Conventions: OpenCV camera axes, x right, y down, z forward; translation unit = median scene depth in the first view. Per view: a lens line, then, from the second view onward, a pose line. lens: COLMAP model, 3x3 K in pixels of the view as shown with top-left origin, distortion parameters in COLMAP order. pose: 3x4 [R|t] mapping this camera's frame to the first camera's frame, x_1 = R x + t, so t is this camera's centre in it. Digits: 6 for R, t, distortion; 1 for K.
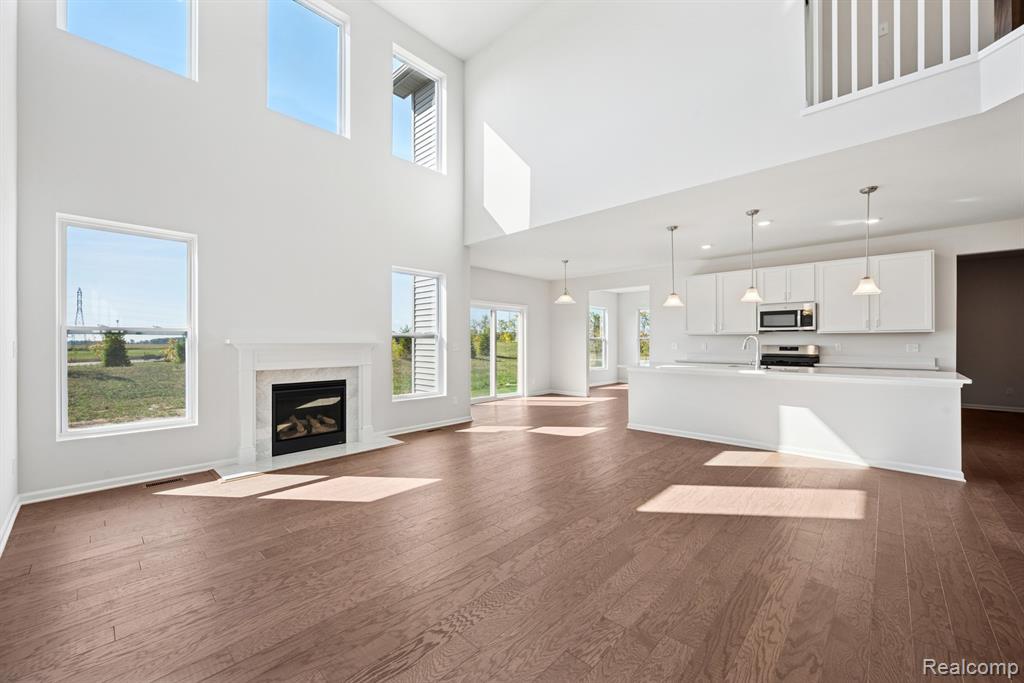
lens RADIAL K [[403.7, 0, 513.0], [0, 403.7, 342.8], [0, 0, 1]] dist [0.000378, 0.000167]
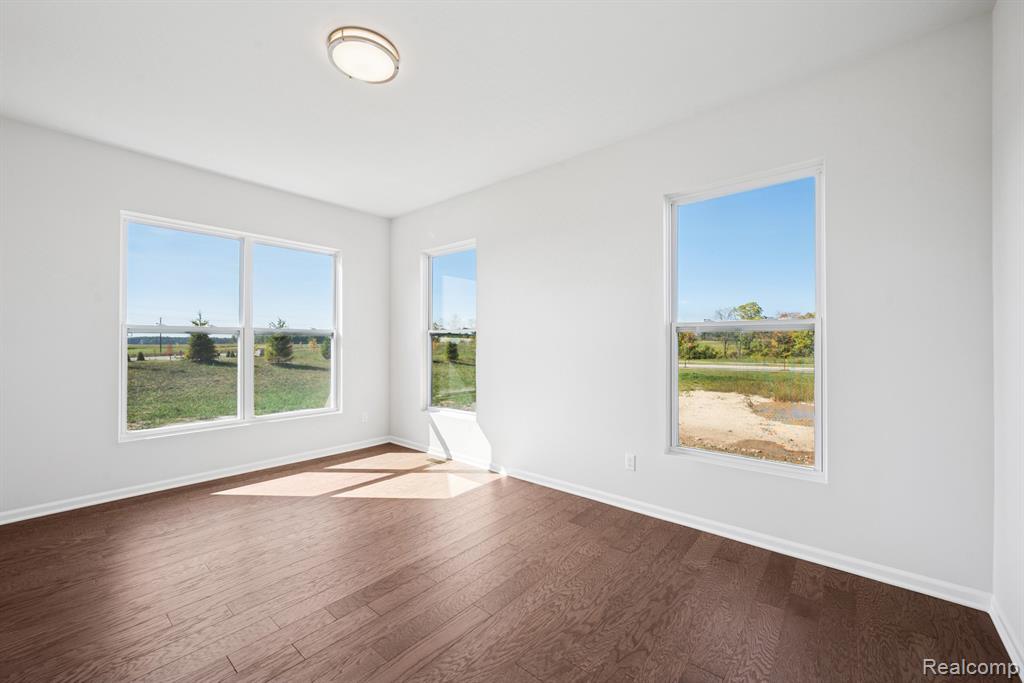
lens RADIAL K [[403.7, 0, 513.0], [0, 403.7, 342.8], [0, 0, 1]] dist [0.000378, 0.000167]
pose [[0.999264, 0.001114, 0.038348, 0.729019], [-0.001024, 0.999997, -0.002367, 0.001974], [-0.038351, 0.002326, 0.999262, 1.183681]]
